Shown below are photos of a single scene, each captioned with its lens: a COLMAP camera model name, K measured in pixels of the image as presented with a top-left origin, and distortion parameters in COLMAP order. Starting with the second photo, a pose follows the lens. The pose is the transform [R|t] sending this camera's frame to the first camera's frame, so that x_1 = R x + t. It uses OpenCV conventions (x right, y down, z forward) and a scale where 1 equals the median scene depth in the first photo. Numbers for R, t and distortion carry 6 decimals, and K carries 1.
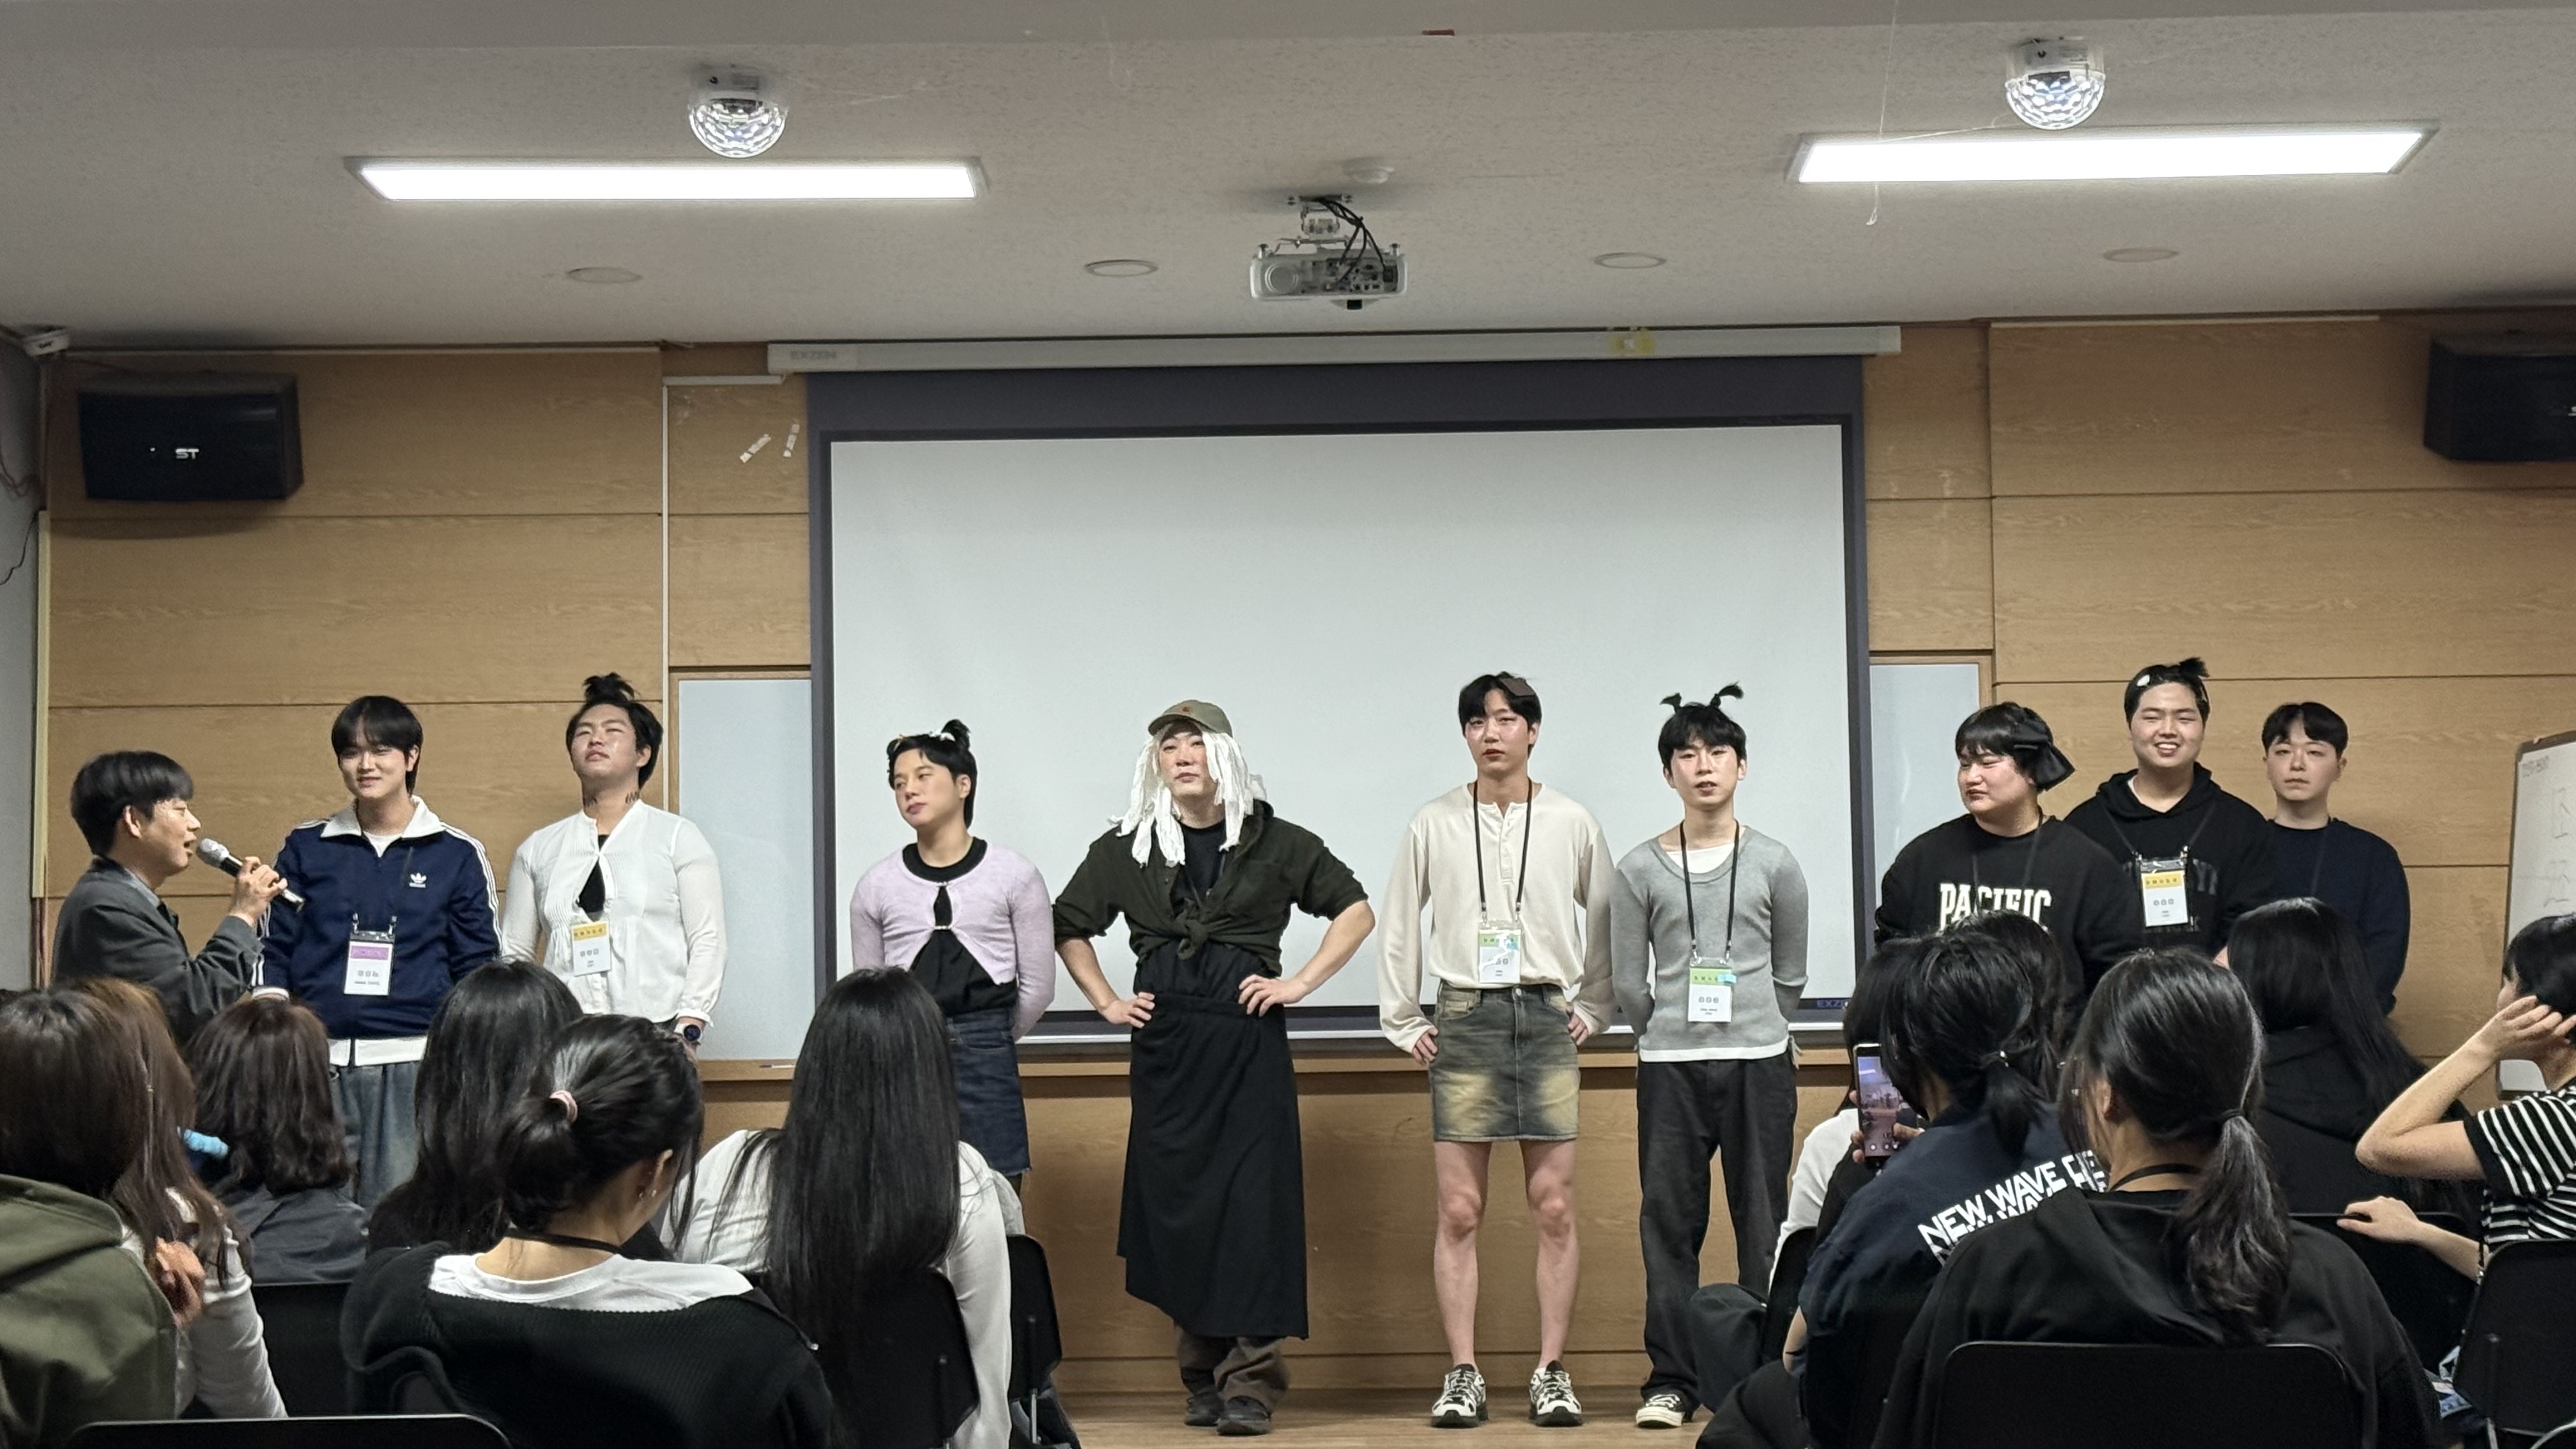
lens RADIAL K [[4079.4, 0, 1286.9], [0, 4079.4, 709.9], [0, 0, 1]] dist [-0.000328, 0.000000]
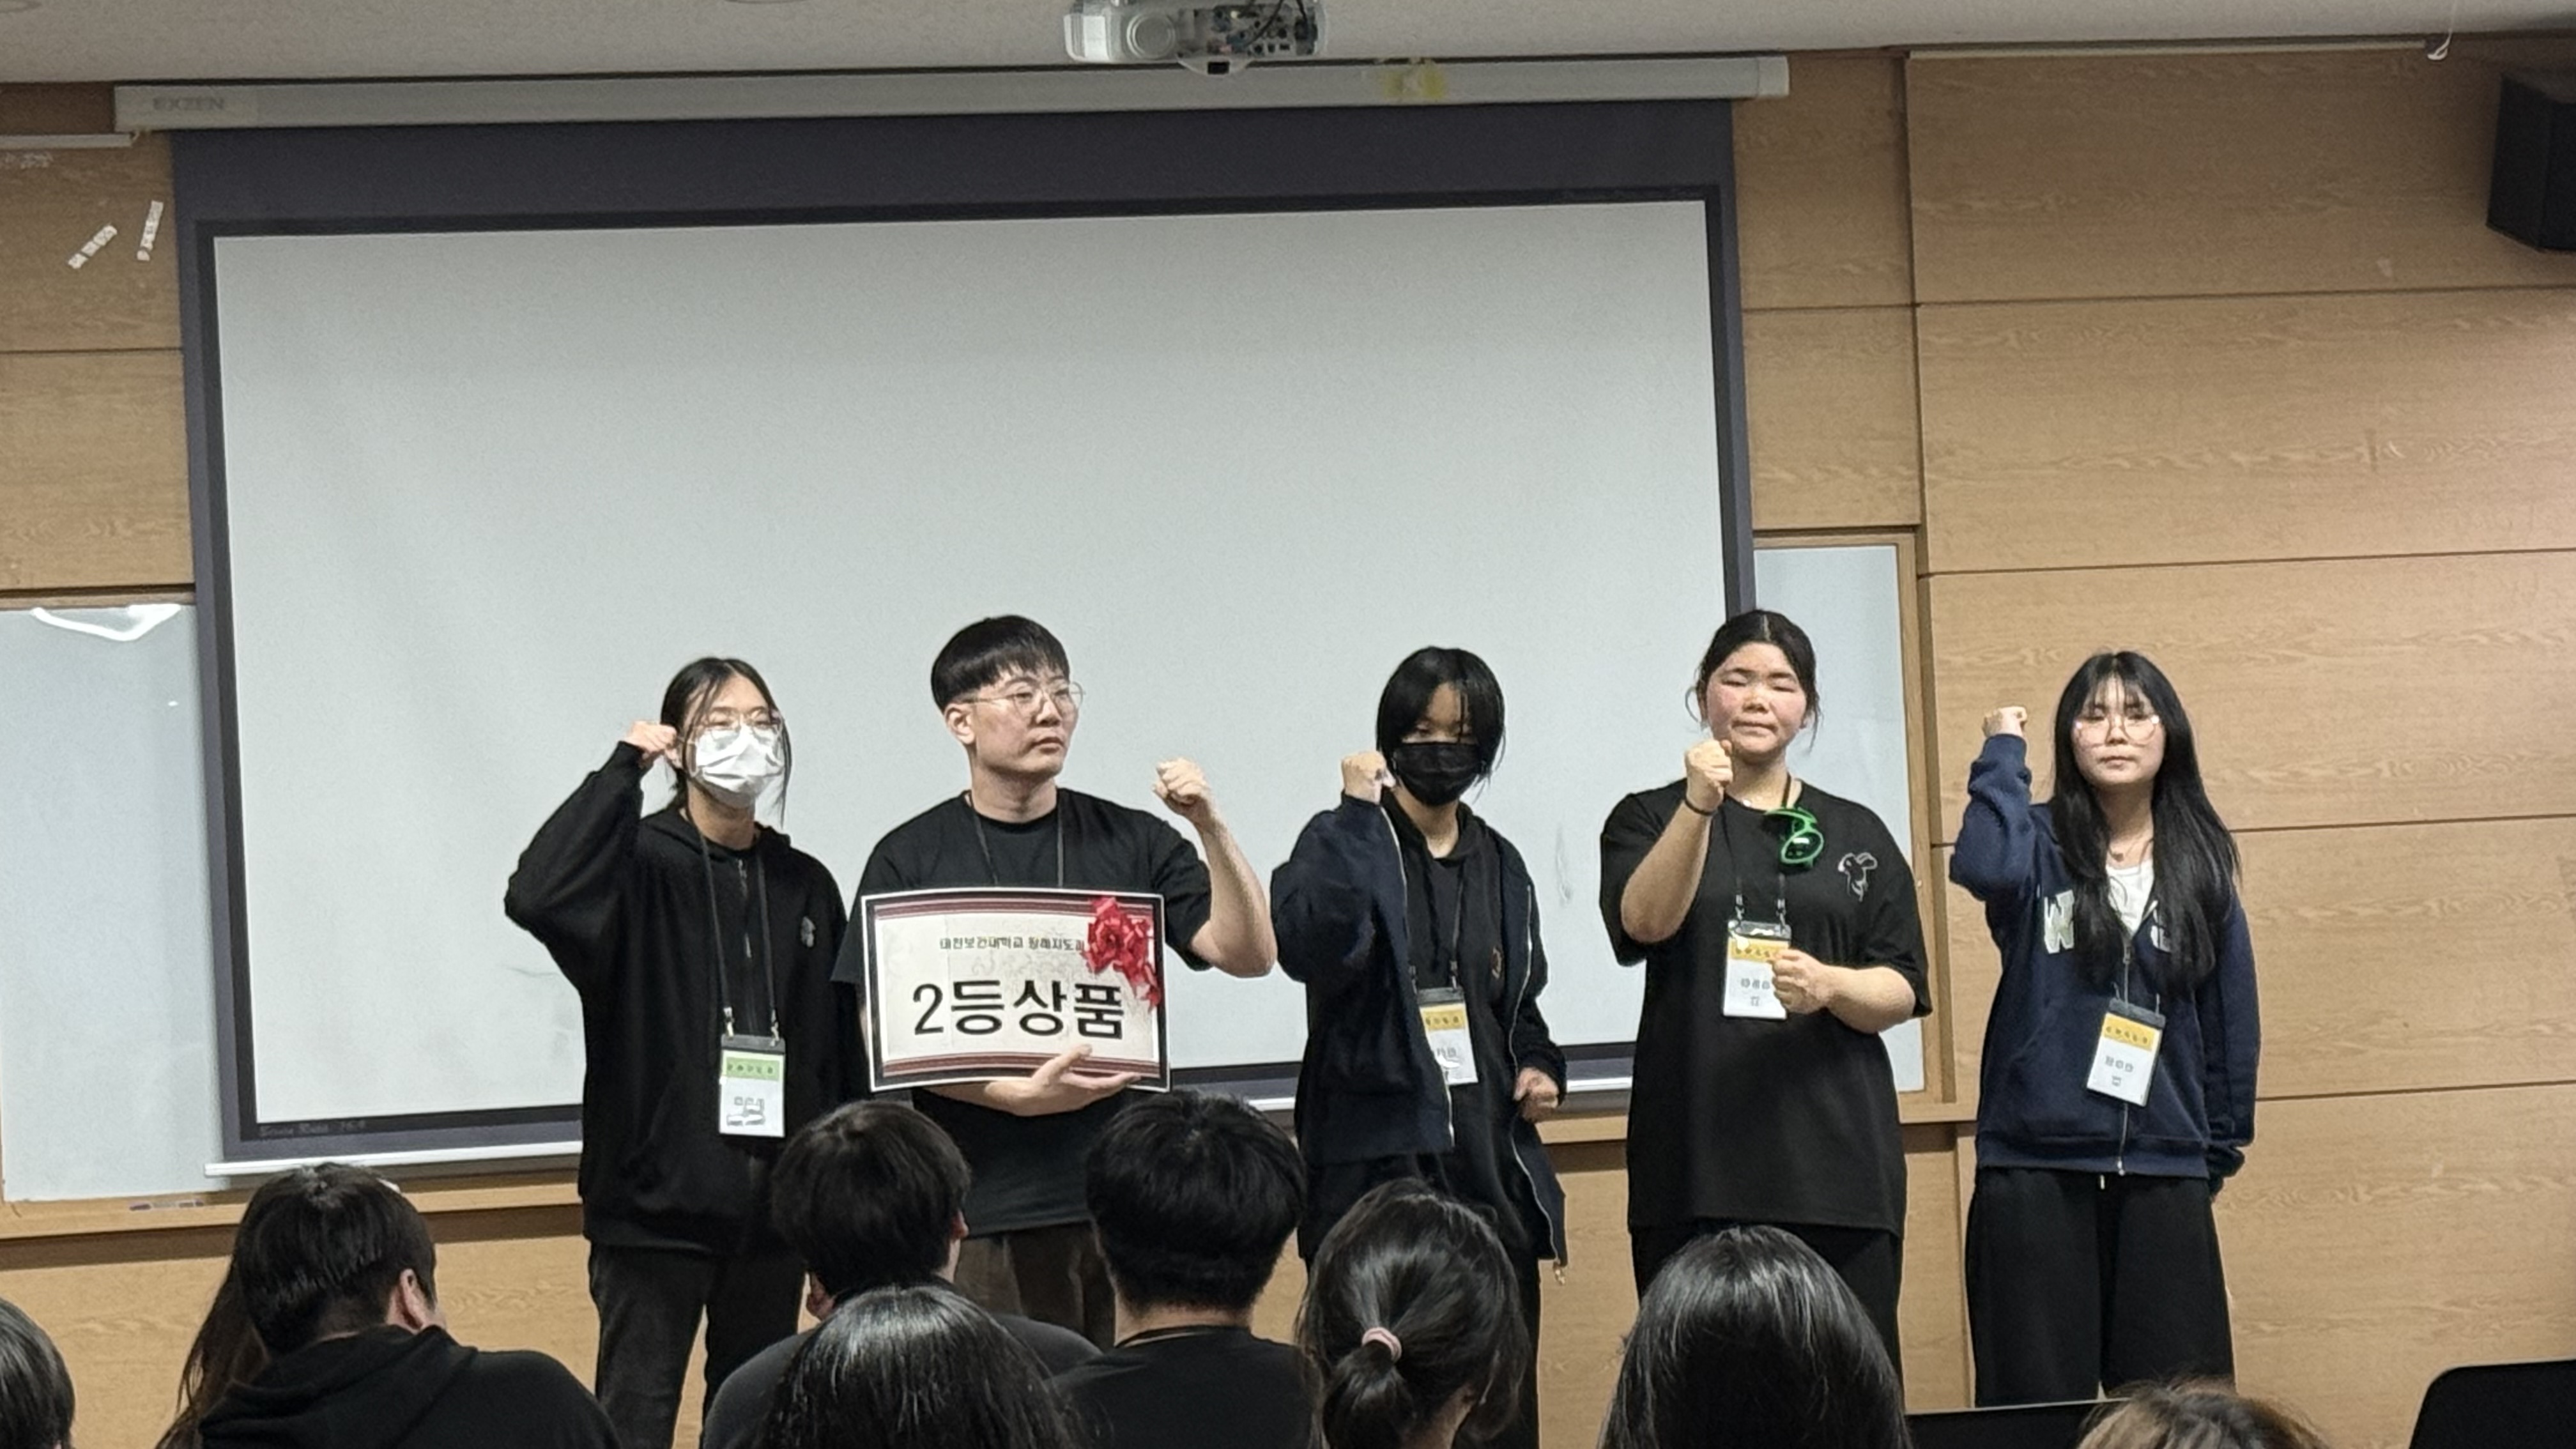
lens RADIAL K [[6270.9, 0, 1299.9], [0, 6270.9, 732.1], [0, 0, 1]] dist [-0.002327, 0.000000]
pose [[0.967567, -0.027429, 0.251120, -0.197083], [0.024727, 0.999597, 0.013910, 0.002986], [-0.251400, -0.007249, 0.967856, -0.003399]]
